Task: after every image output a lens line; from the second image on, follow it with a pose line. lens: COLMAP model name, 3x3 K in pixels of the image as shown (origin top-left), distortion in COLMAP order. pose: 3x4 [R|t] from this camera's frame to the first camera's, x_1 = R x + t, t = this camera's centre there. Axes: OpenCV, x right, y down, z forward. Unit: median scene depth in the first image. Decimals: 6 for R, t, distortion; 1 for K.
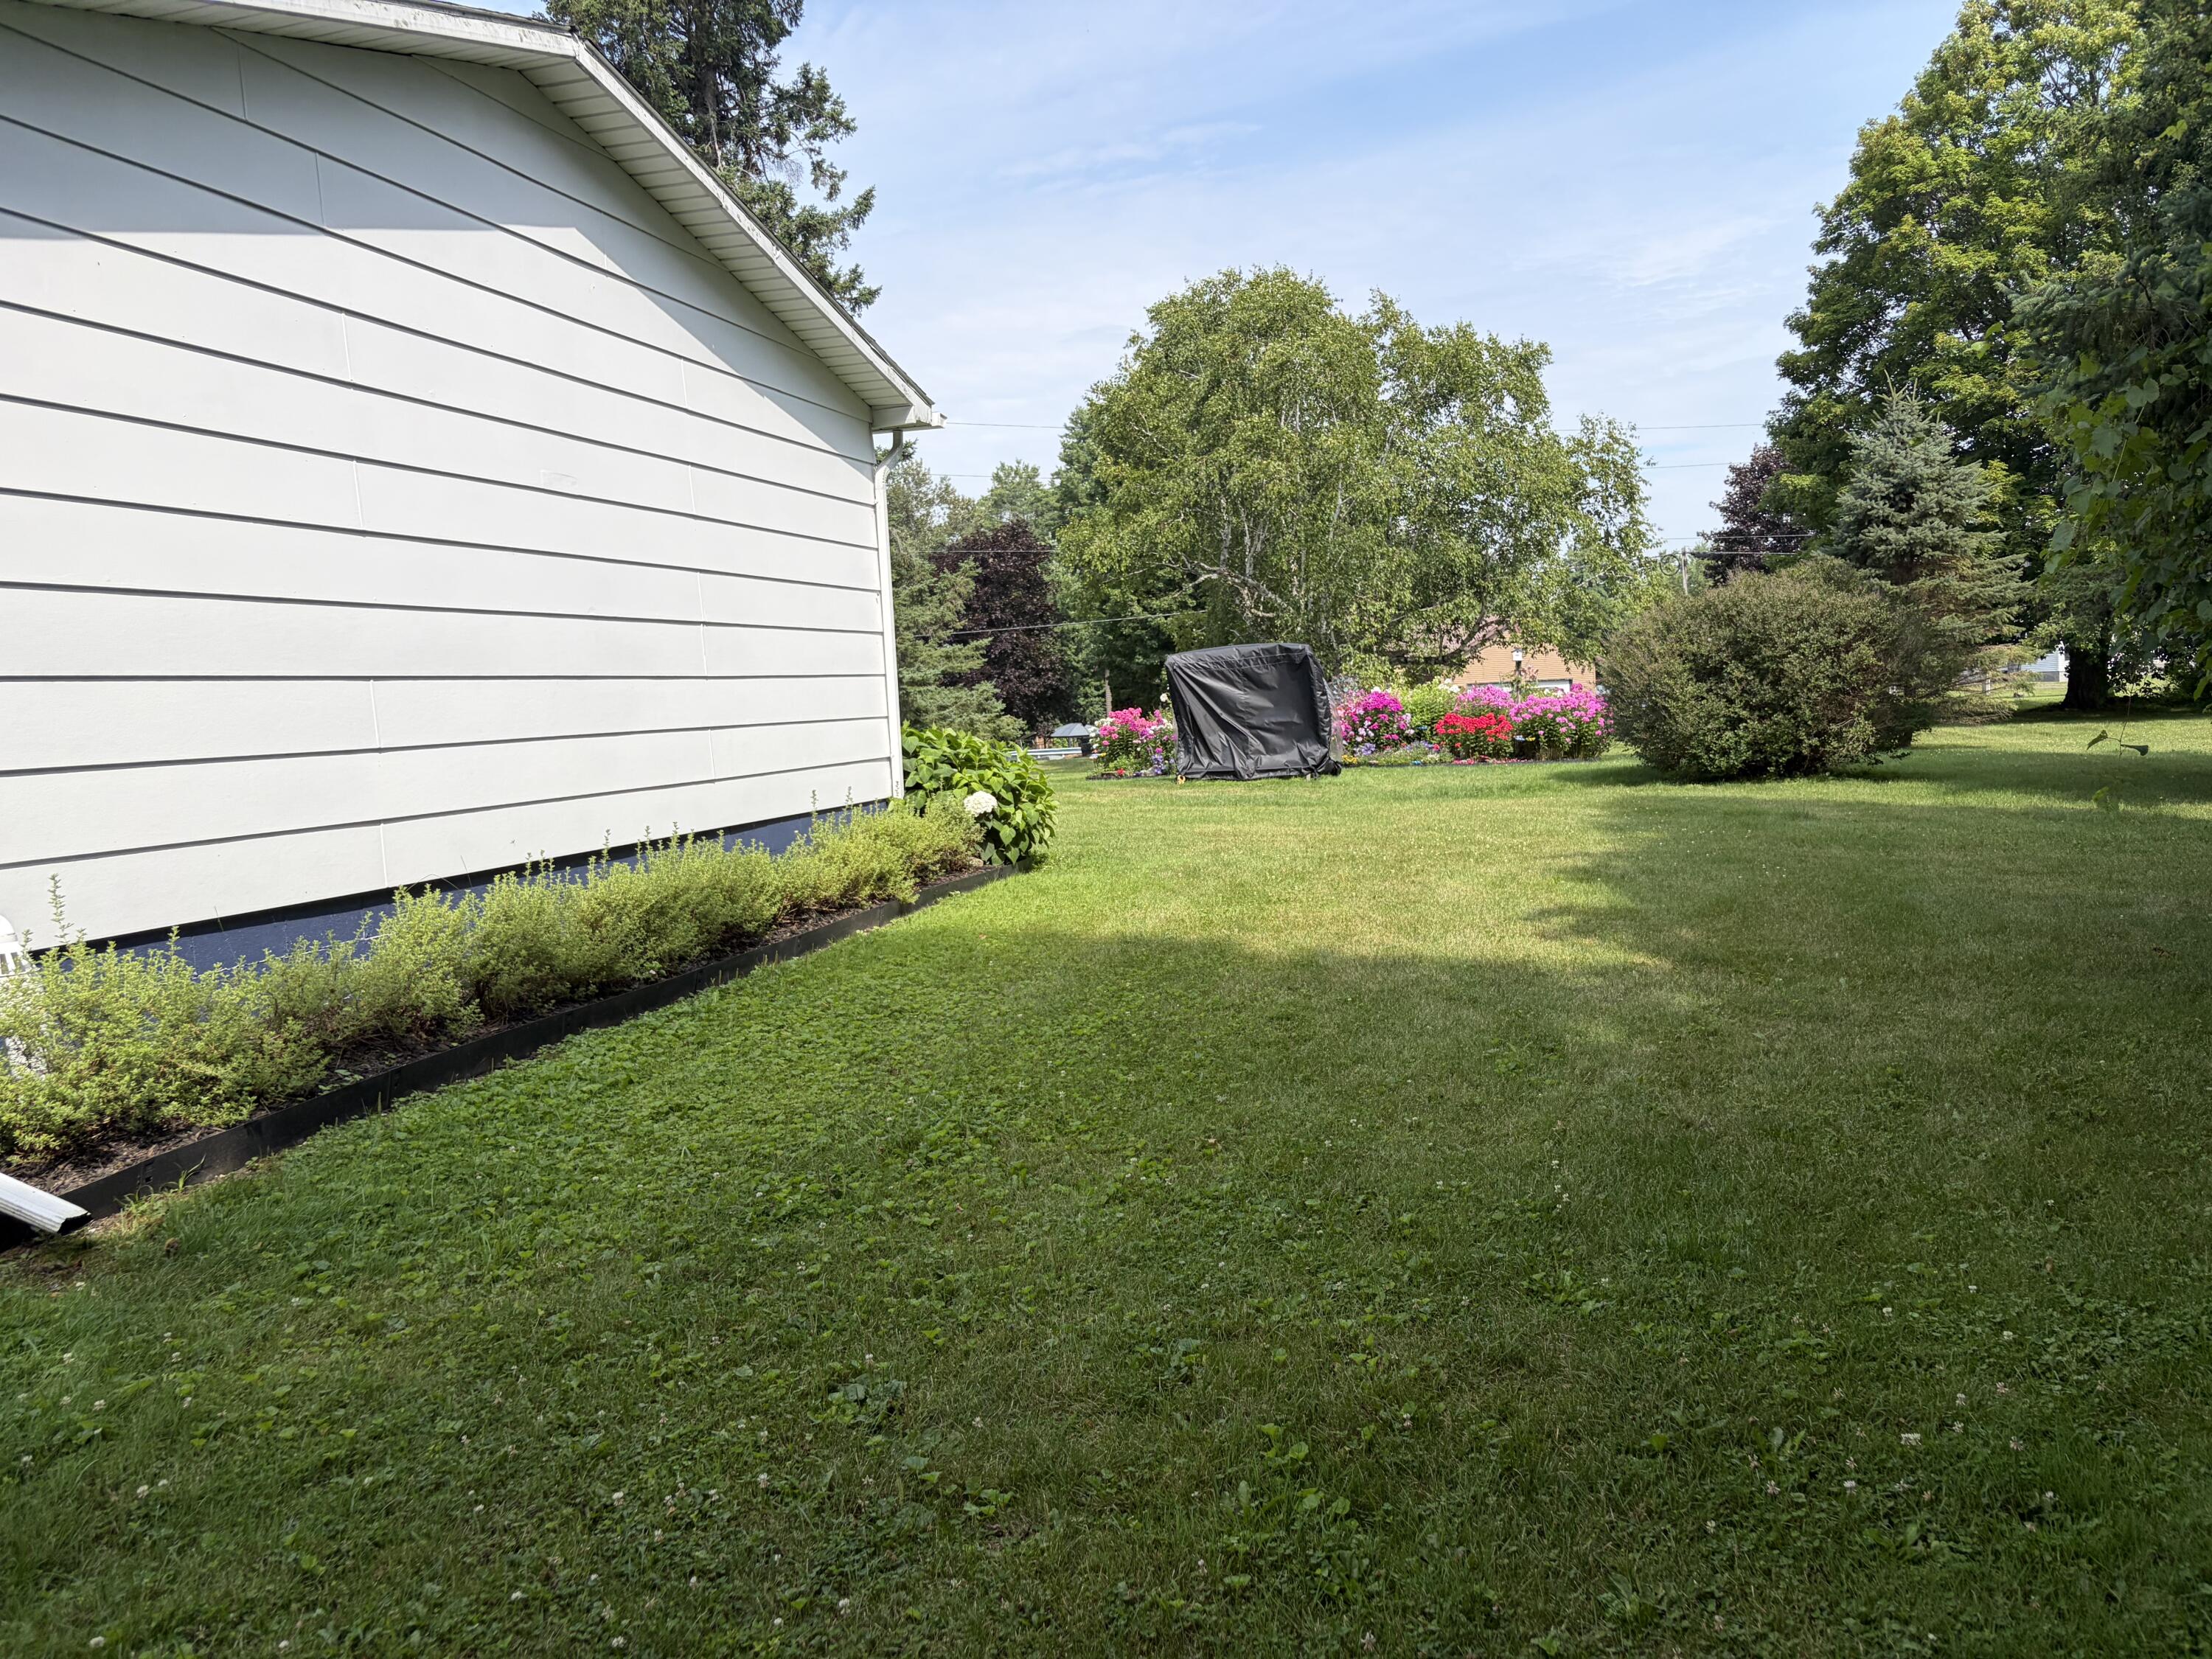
lens RADIAL K [[1703.3, 0, 1106.0], [0, 1703.3, 829.5], [0, 0, 1]] dist [0.058473, -0.064155]
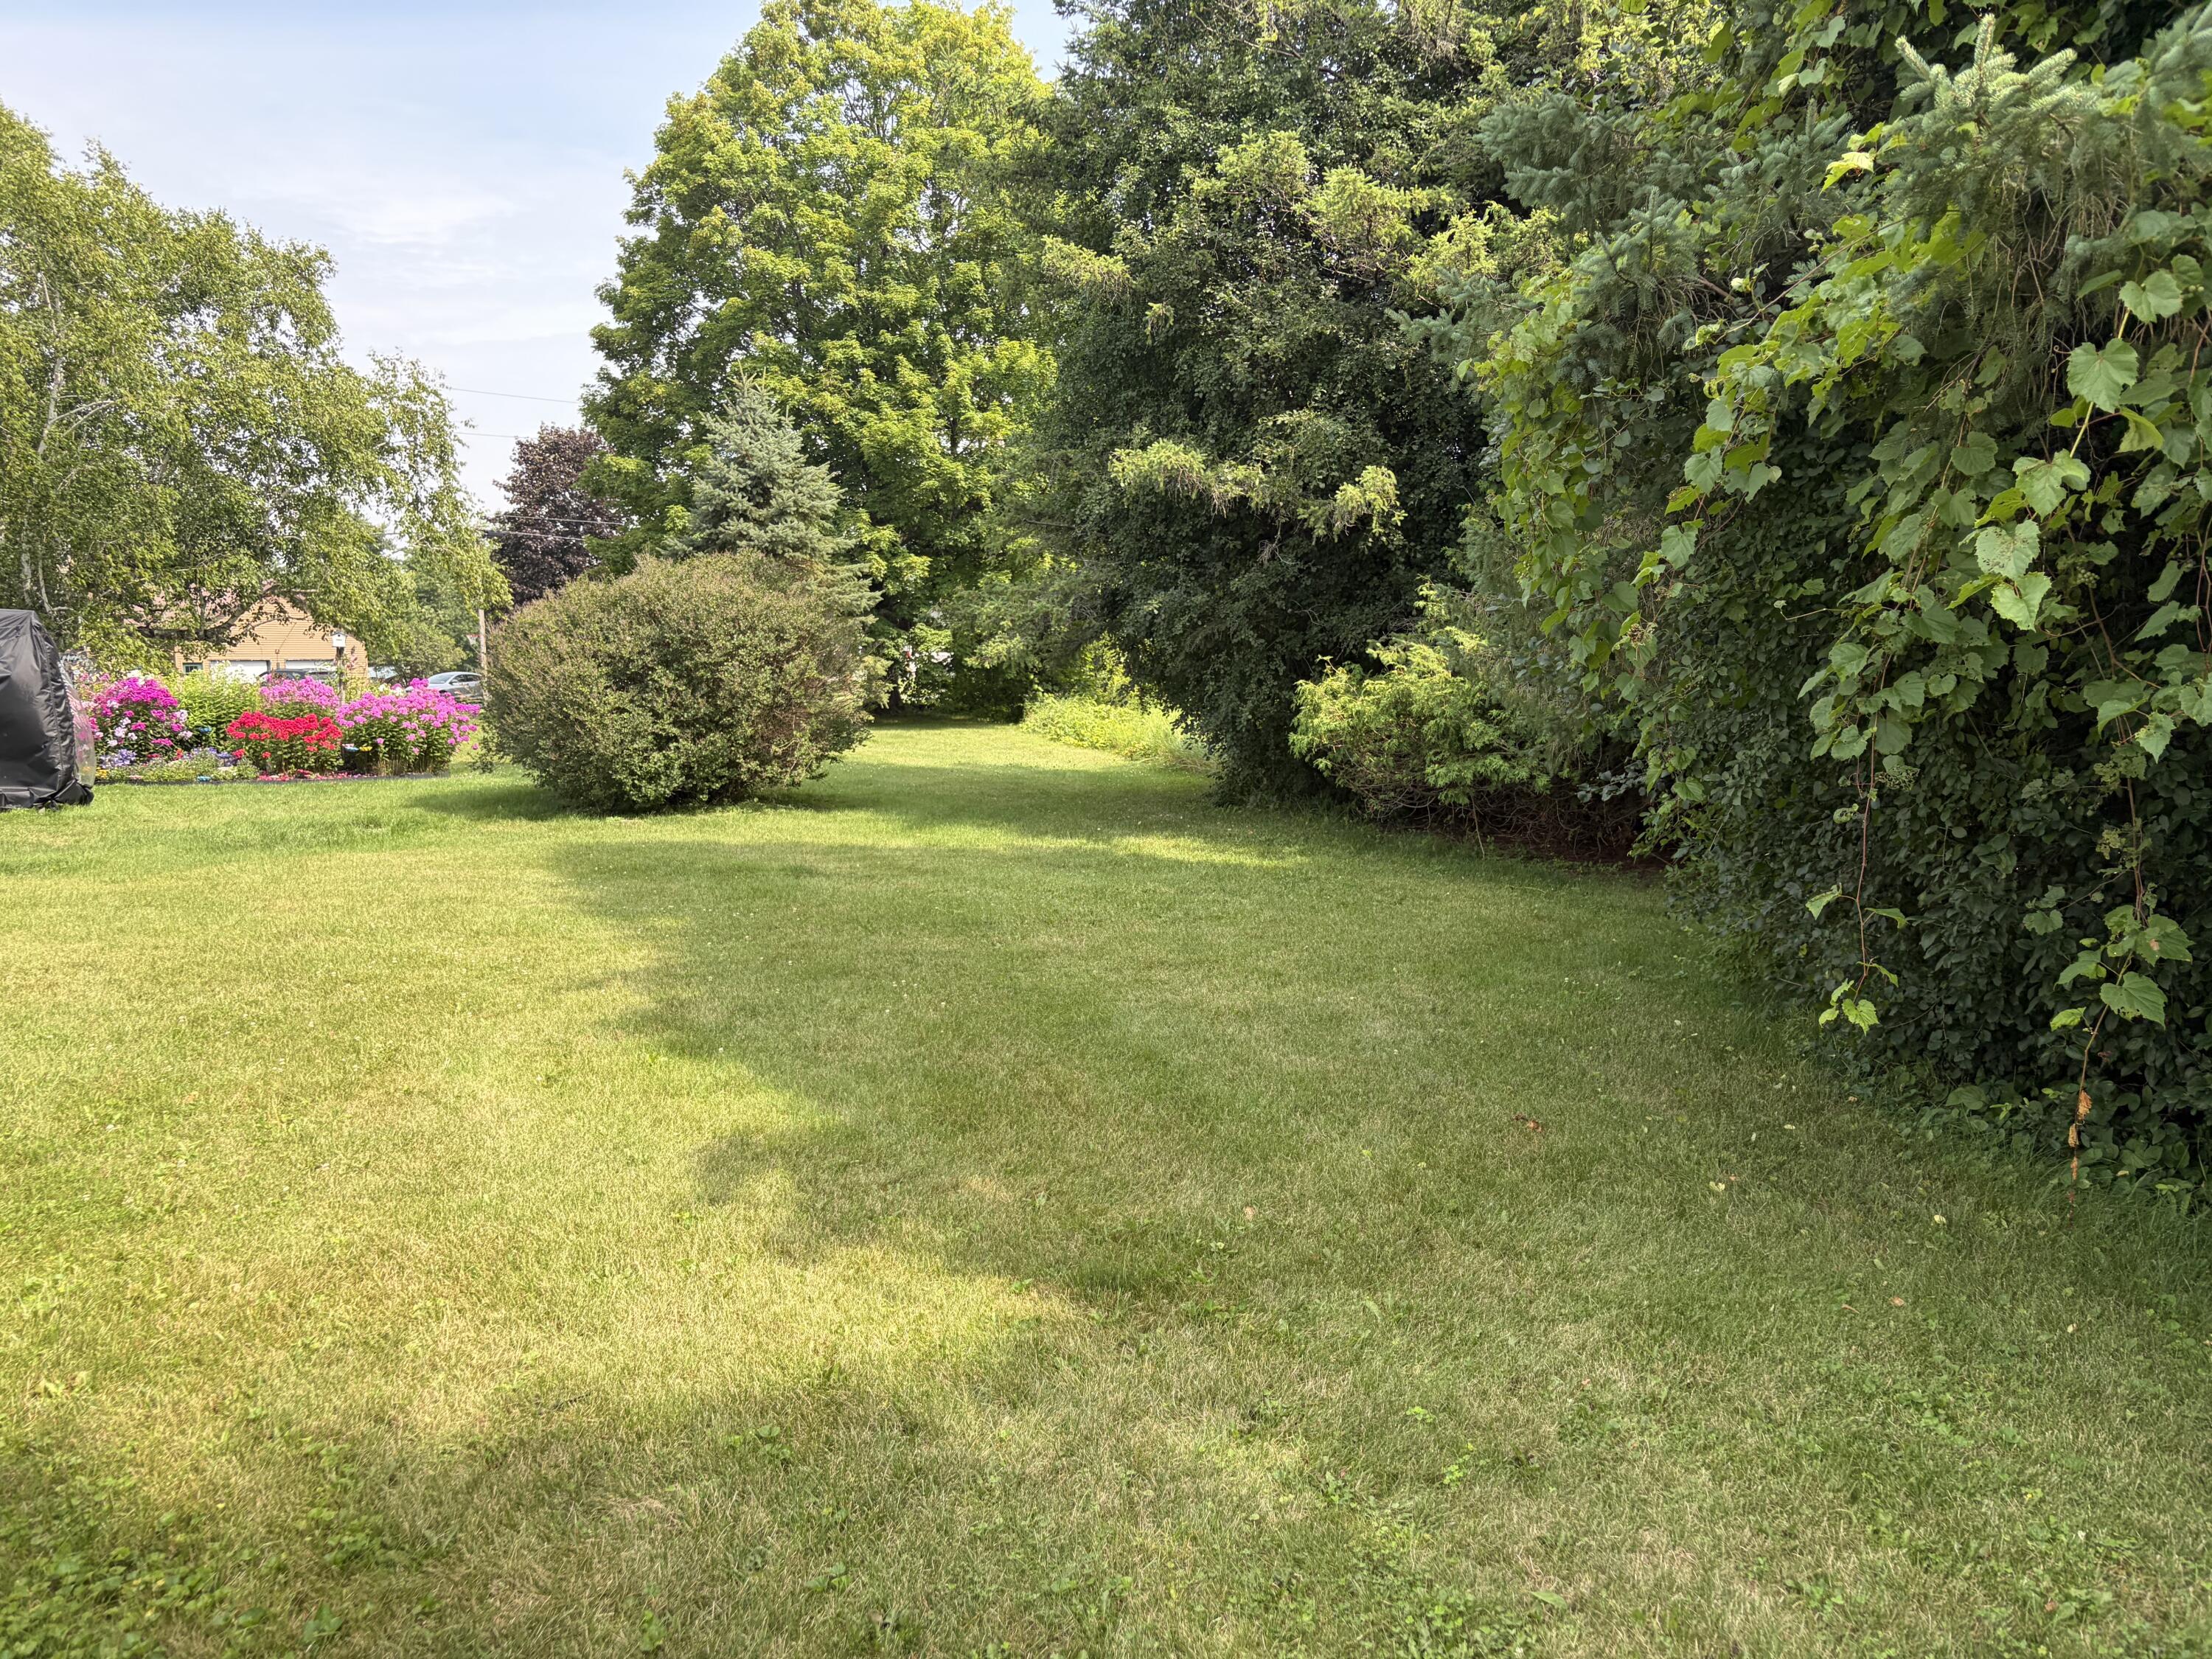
lens RADIAL K [[1703.3, 0, 1106.0], [0, 1703.3, 829.5], [0, 0, 1]] dist [0.058473, -0.064155]
pose [[0.767298, -0.027061, 0.640720, 0.002303], [0.020428, 0.999634, 0.017756, -0.020564], [-0.640966, -0.000535, 0.767569, 0.159031]]
